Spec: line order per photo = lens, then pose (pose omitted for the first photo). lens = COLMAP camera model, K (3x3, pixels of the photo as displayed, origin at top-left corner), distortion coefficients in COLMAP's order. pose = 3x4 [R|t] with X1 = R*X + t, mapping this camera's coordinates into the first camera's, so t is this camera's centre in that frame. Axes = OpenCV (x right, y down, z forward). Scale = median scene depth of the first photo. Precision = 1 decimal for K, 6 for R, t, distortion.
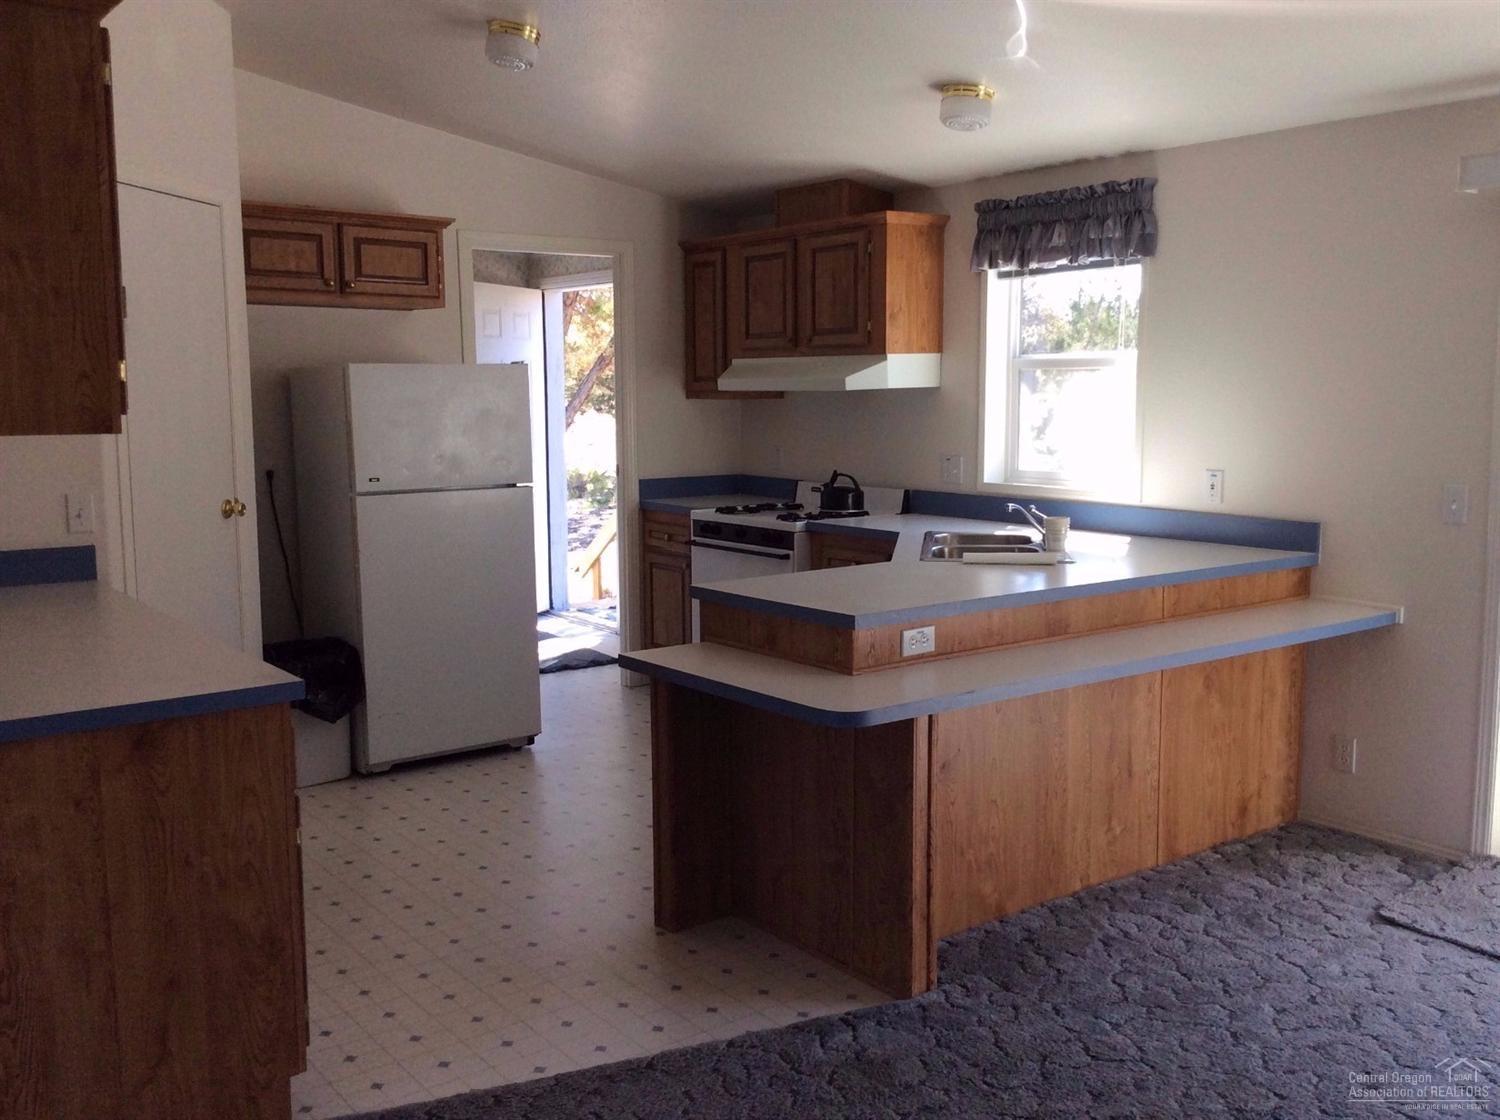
lens RADIAL K [[1349.1, 0, 750.0], [0, 1349.1, 560.0], [0, 0, 1]] dist [0.156607, -0.312576]
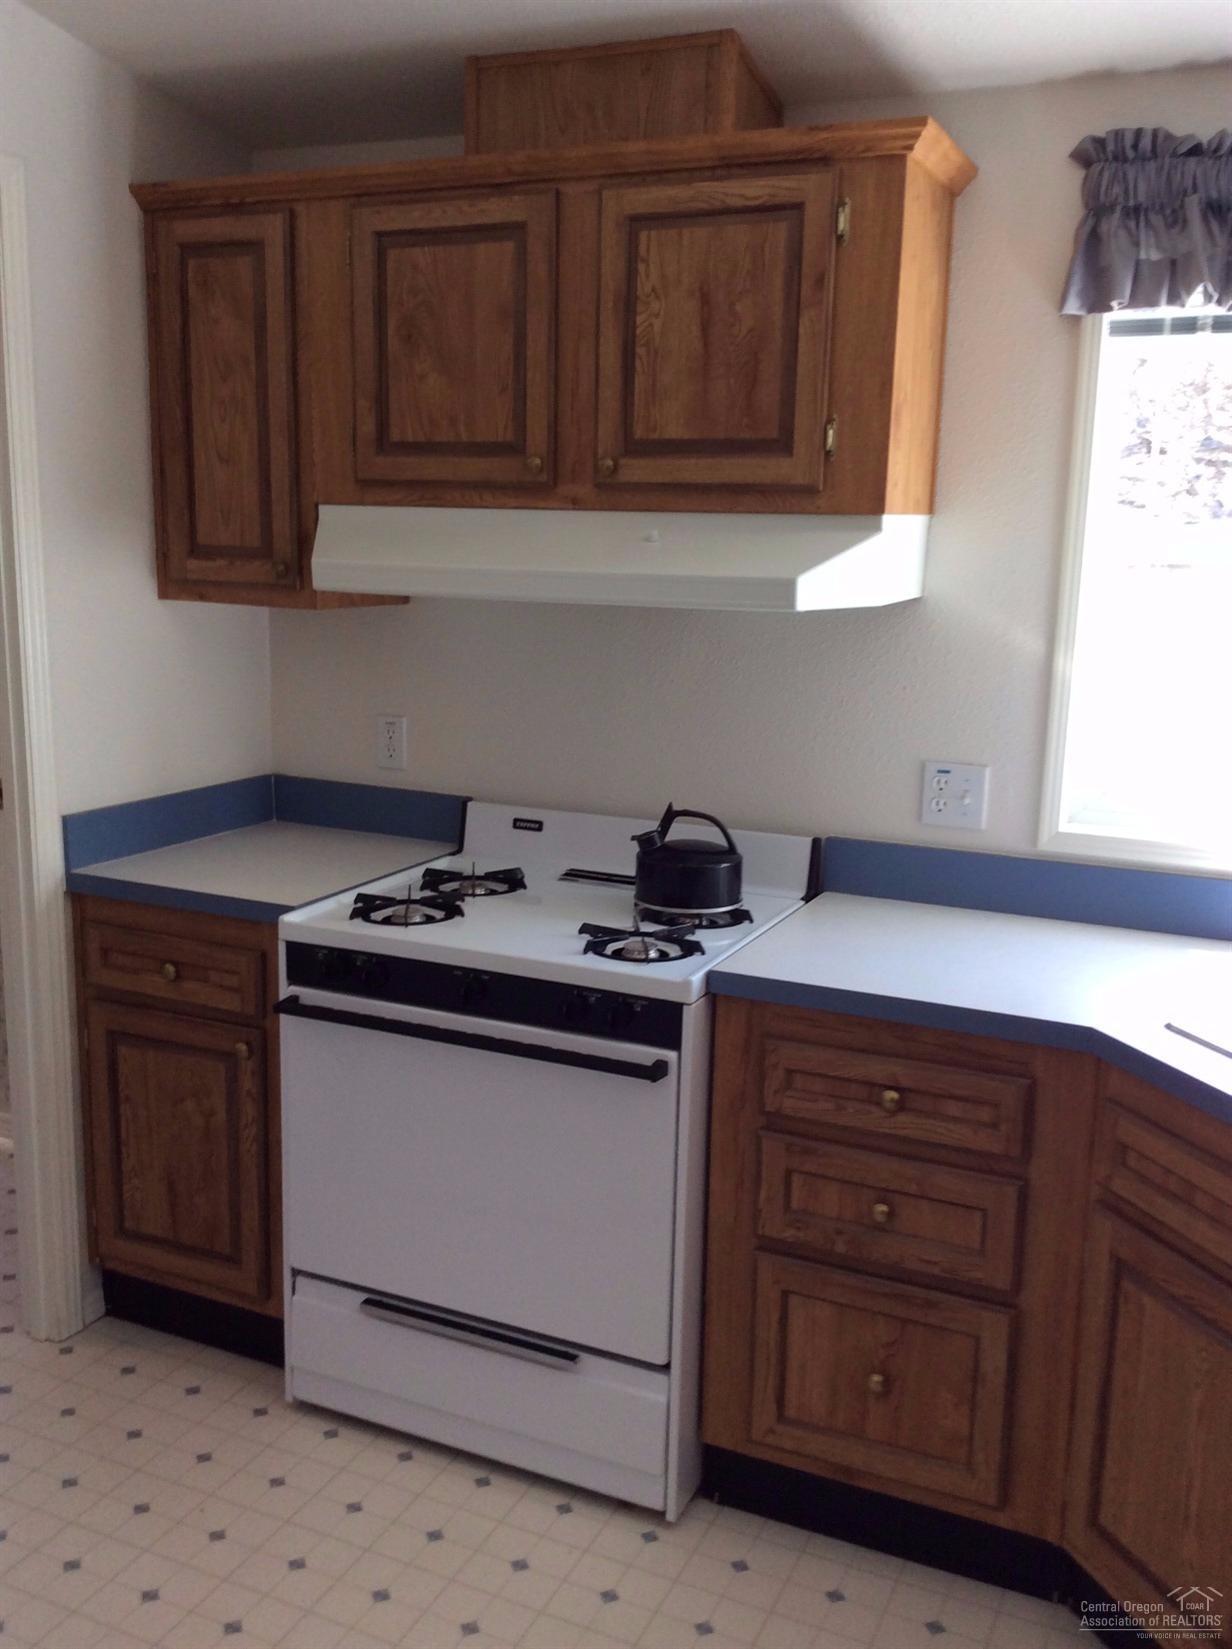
lens RADIAL K [[1483.1, 0, 616.0], [0, 1483.1, 824.5], [0, 0, 1]] dist [0.156607, -0.312576]
pose [[0.885470, -0.062131, 0.460524, -0.154048], [0.029406, 0.996527, 0.077904, -0.094201], [-0.463765, -0.055439, 0.884222, 0.617282]]
